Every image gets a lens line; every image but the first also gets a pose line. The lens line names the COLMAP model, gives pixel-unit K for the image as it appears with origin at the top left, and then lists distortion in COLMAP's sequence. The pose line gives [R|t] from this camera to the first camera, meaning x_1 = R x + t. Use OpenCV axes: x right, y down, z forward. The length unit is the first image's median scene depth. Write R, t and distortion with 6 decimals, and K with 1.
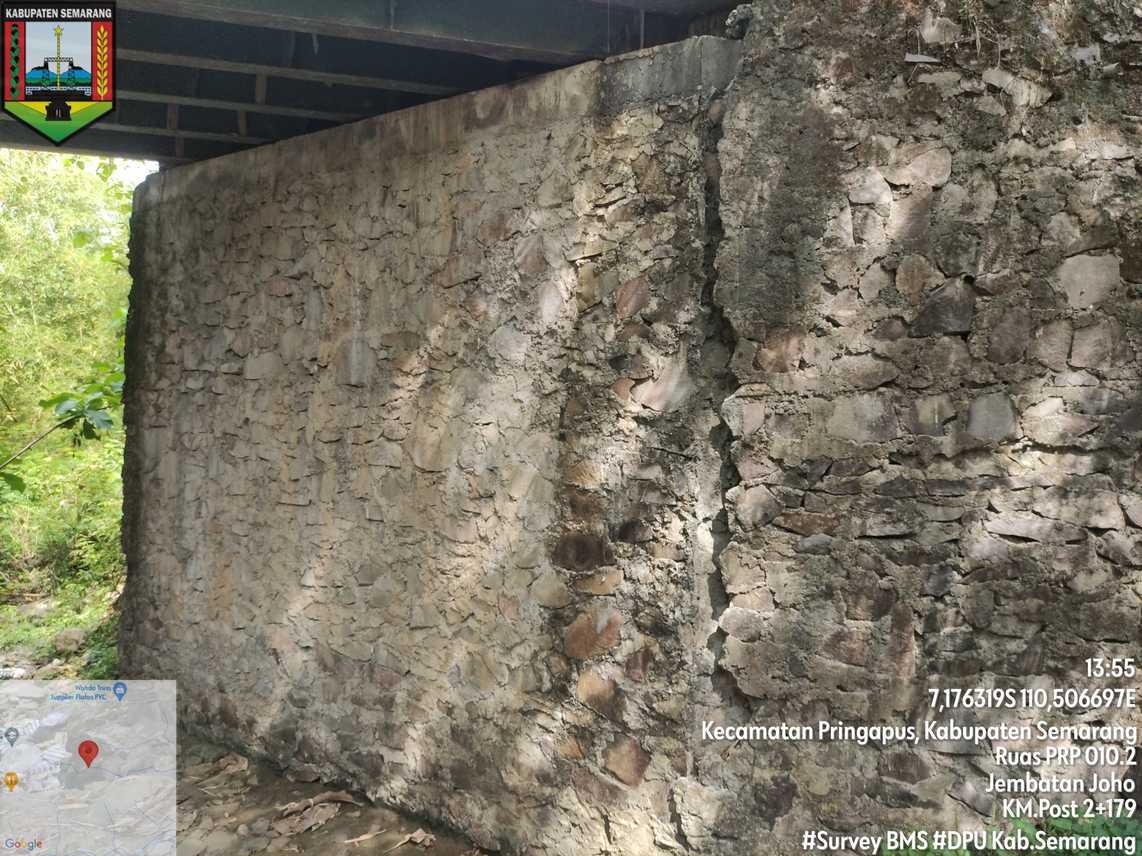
lens RADIAL K [[847.5, 0, 575.8], [0, 847.5, 426.2], [0, 0, 1]] dist [0.049323, -0.054241]
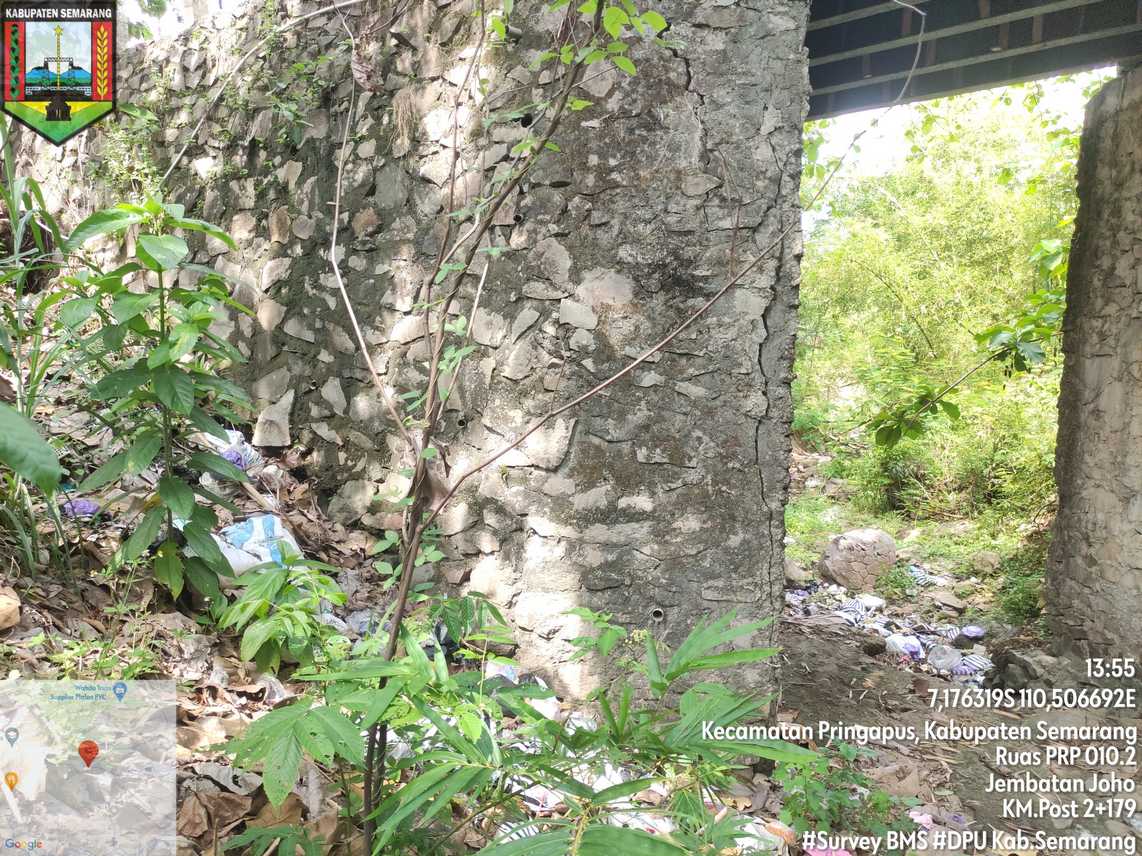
lens RADIAL K [[847.5, 0, 567.4], [0, 847.5, 427.4], [0, 0, 1]] dist [0.049323, -0.054241]
pose [[0.556095, 0.065498, -0.828534, -0.037513], [-0.003392, 0.997060, 0.076544, 0.012273], [0.831112, -0.039755, 0.554682, -0.023165]]
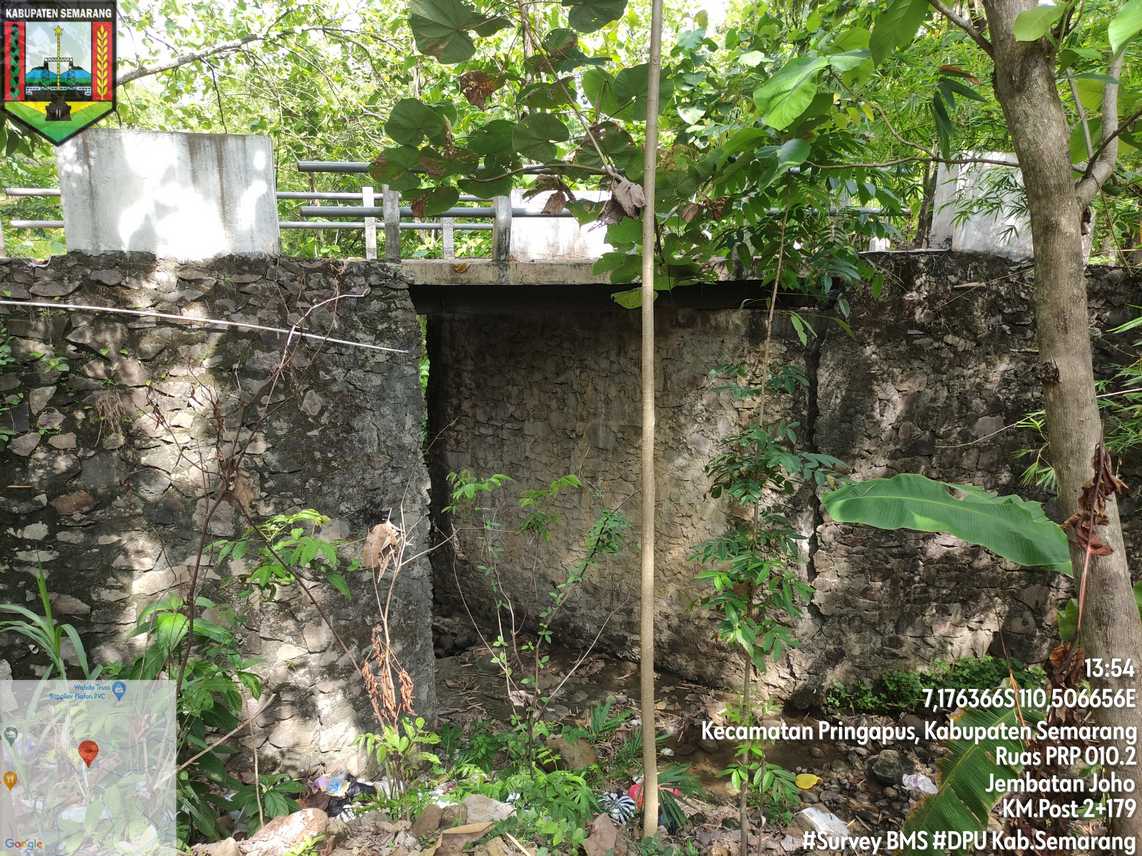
lens RADIAL K [[847.5, 0, 571.7], [0, 847.5, 423.0], [0, 0, 1]] dist [0.049323, -0.054241]
pose [[0.999411, -0.034003, 0.004632, -0.346085], [0.032444, 0.980207, 0.195297, -0.484627], [-0.011181, -0.195031, 0.980733, -0.826556]]
